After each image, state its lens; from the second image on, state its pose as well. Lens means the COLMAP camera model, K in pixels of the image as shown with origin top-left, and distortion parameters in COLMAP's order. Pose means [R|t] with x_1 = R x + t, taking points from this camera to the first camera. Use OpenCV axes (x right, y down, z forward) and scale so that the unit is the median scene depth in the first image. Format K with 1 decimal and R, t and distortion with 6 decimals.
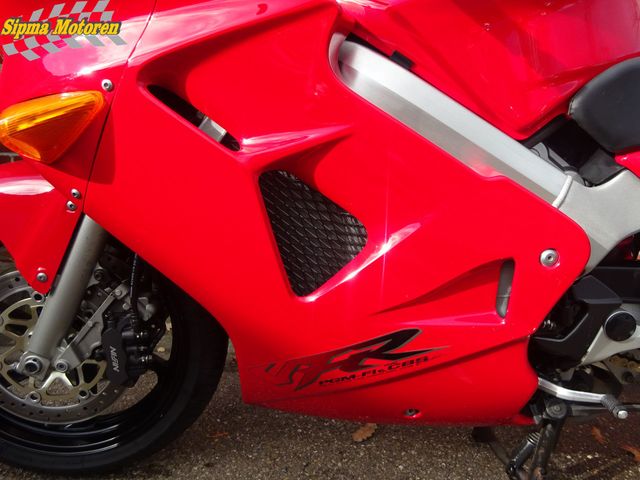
lens RADIAL K [[470.0, 0, 317.6], [0, 470.0, 239.5], [0, 0, 1]] dist [0.005519, -0.008004]
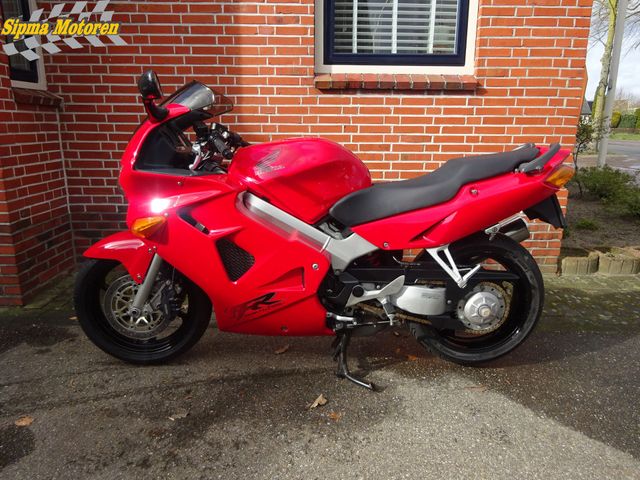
lens RADIAL K [[470.0, 0, 319.2], [0, 470.0, 240.6], [0, 0, 1]] dist [0.005519, -0.008004]
pose [[0.999498, -0.023018, -0.021750, 0.465083], [0.022935, 0.999729, -0.004064, -0.088087], [0.021838, 0.003563, 0.999755, -1.544139]]
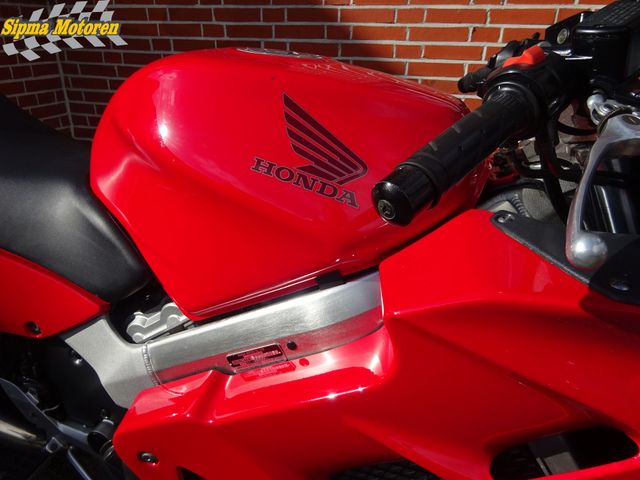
lens RADIAL K [[470.0, 0, 318.4], [0, 470.0, 240.0], [0, 0, 1]] dist [0.005519, -0.008004]
pose [[0.943315, 0.116145, -0.310913, 0.733076], [-0.064536, 0.983079, 0.171437, -0.461990], [0.325563, -0.141654, 0.934849, 0.143724]]
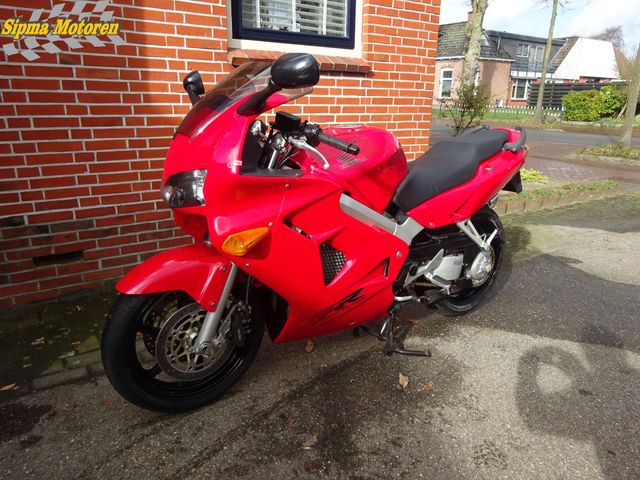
lens RADIAL K [[470.0, 0, 319.3], [0, 470.0, 240.2], [0, 0, 1]] dist [0.005519, -0.008004]
pose [[0.841500, -0.177072, 0.510415, -1.162463], [0.142818, 0.984064, 0.105931, -0.351391], [-0.521038, -0.016245, 0.853379, -1.040501]]
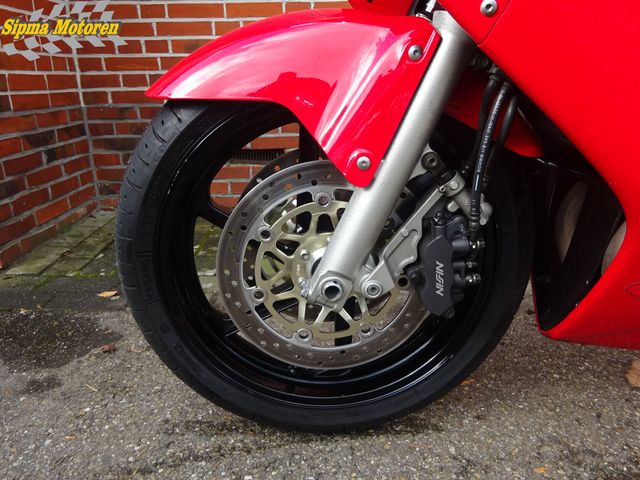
lens RADIAL K [[470.0, 0, 318.3], [0, 470.0, 240.1], [0, 0, 1]] dist [0.005519, -0.008004]
pose [[0.998391, -0.032323, -0.046591, -0.591973], [0.036017, 0.996084, 0.080747, 0.129003], [0.043799, -0.082295, 0.995645, 0.267174]]
